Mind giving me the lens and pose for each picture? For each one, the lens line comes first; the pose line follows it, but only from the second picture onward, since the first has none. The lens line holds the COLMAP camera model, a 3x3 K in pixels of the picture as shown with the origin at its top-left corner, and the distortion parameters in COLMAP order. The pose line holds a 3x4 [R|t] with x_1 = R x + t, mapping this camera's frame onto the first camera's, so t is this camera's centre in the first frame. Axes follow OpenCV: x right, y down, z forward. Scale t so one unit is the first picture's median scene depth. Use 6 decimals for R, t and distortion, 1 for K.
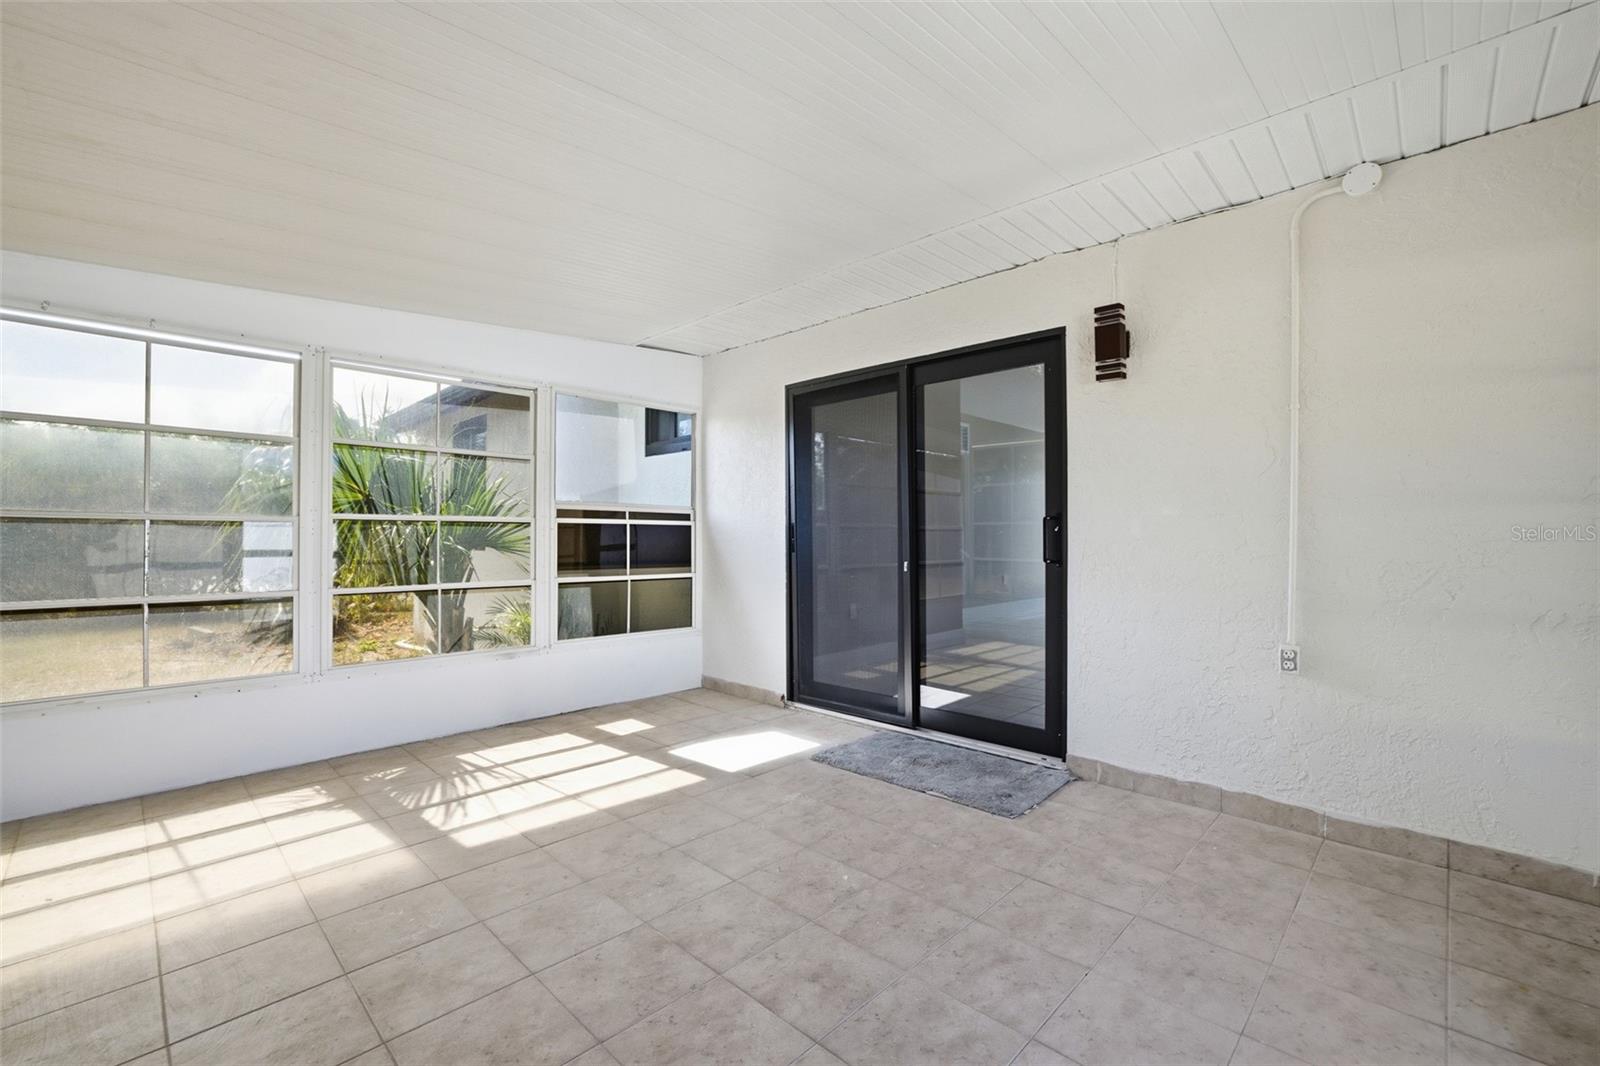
lens RADIAL K [[696.8, 0, 802.4], [0, 696.8, 542.3], [0, 0, 1]] dist [-0.054584, 0.017758]
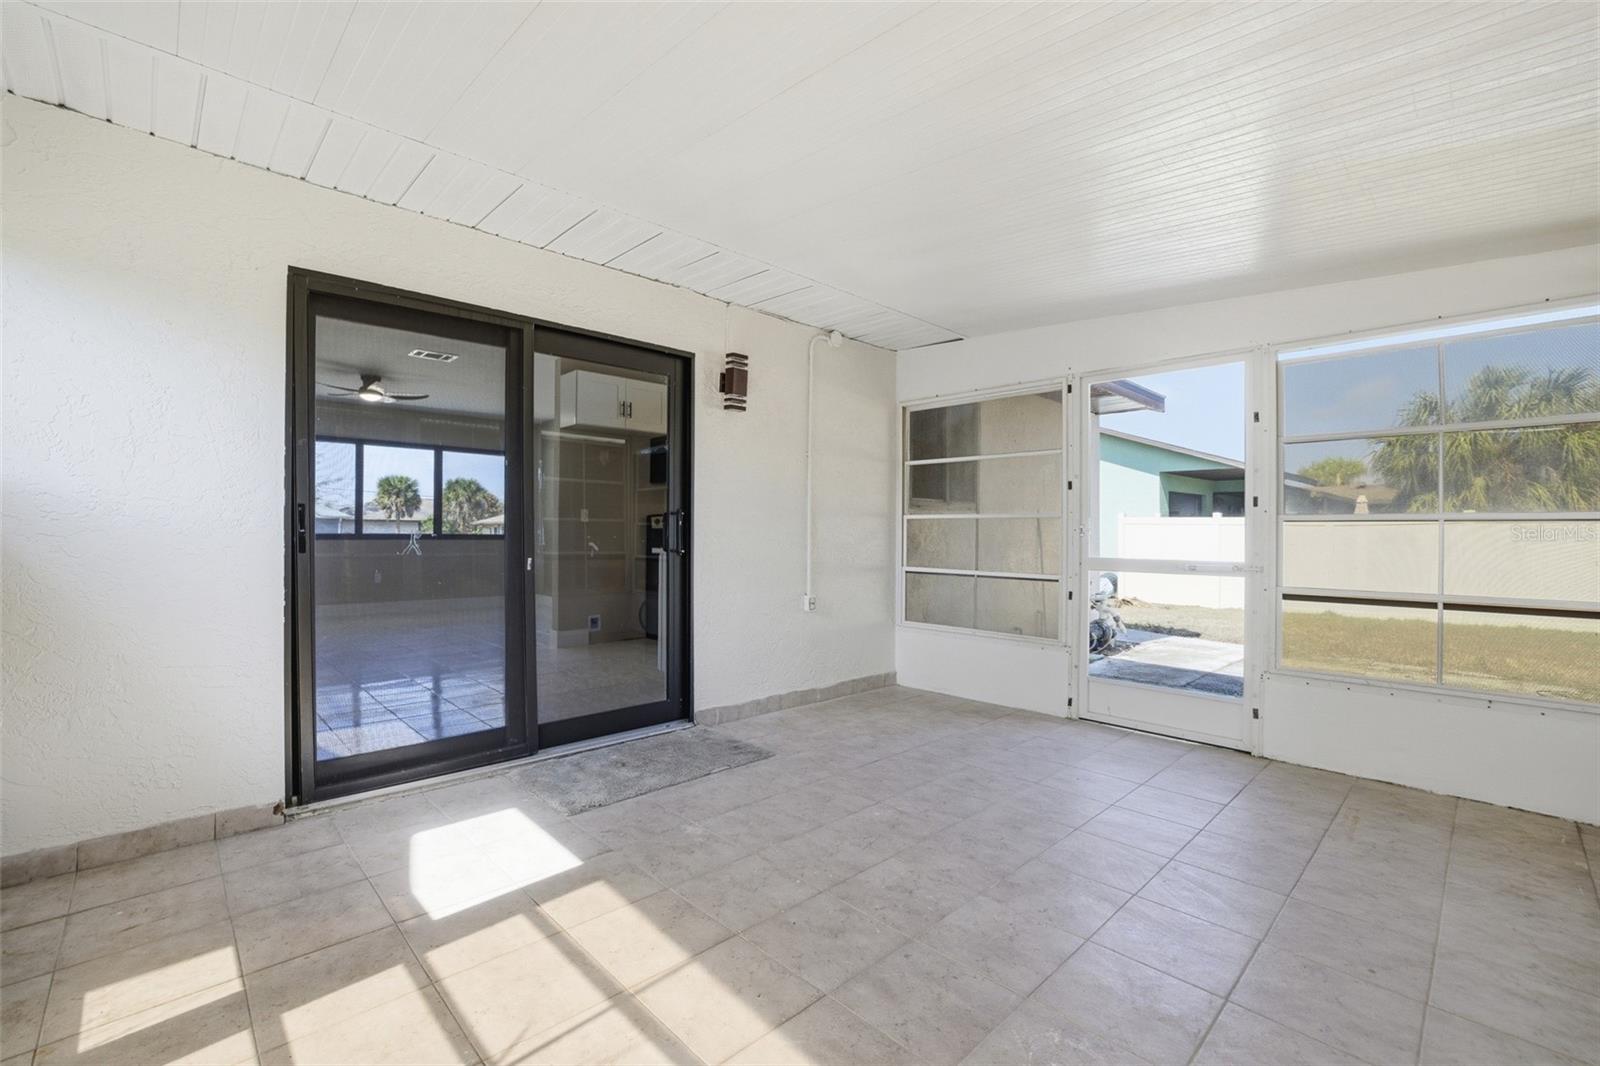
lens RADIAL K [[696.8, 0, 802.4], [0, 696.8, 542.3], [0, 0, 1]] dist [-0.054584, 0.017758]
pose [[0.021310, -0.014929, 0.999661, -0.871377], [0.001415, 0.999888, 0.014903, -0.004889], [-0.999772, 0.001097, 0.021329, 0.843397]]
